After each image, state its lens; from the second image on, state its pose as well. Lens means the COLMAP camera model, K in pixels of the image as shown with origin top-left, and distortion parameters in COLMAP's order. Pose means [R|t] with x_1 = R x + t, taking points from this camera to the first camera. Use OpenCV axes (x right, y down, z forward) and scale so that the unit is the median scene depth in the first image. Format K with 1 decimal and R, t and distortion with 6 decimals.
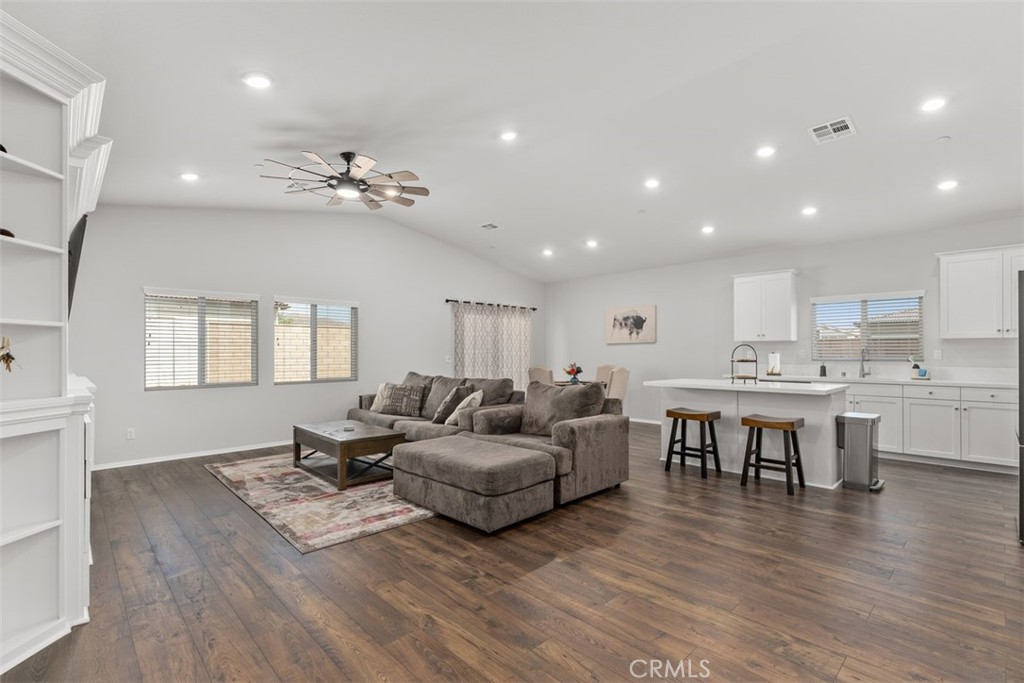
lens RADIAL K [[463.3, 0, 515.4], [0, 463.3, 350.0], [0, 0, 1]] dist [-0.008355, 0.001709]
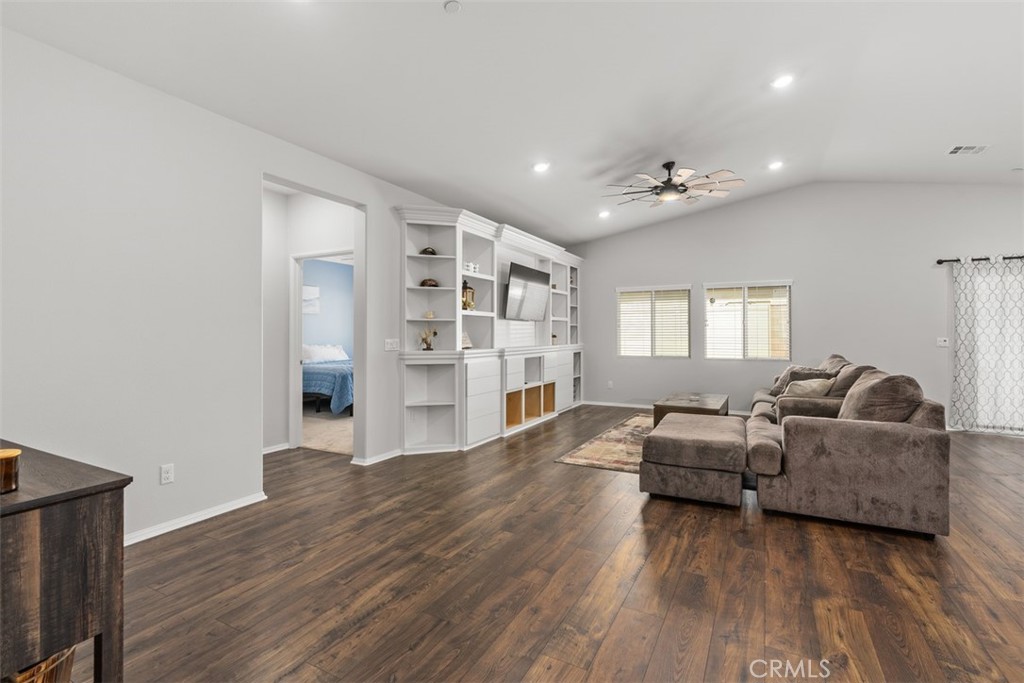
lens RADIAL K [[463.3, 0, 510.4], [0, 463.3, 332.2], [0, 0, 1]] dist [-0.008355, 0.001709]
pose [[0.319744, -0.000071, -0.947504, 0.639477], [0.003657, 0.999993, 0.001159, 0.003671], [0.947497, -0.003836, 0.319742, 0.242603]]
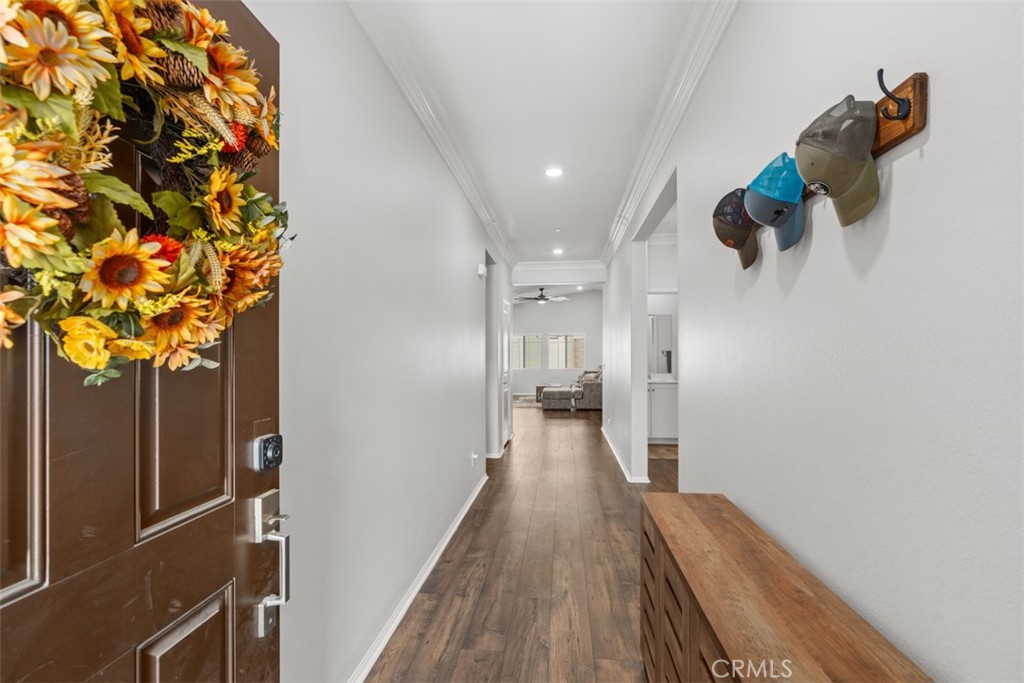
lens RADIAL K [[463.3, 0, 514.6], [0, 463.3, 349.9], [0, 0, 1]] dist [-0.008355, 0.001709]
pose [[0.651822, -0.006554, -0.758344, 1.756960], [0.003068, 0.999977, -0.006006, -0.022531], [0.758366, 0.001588, 0.651827, -1.037135]]
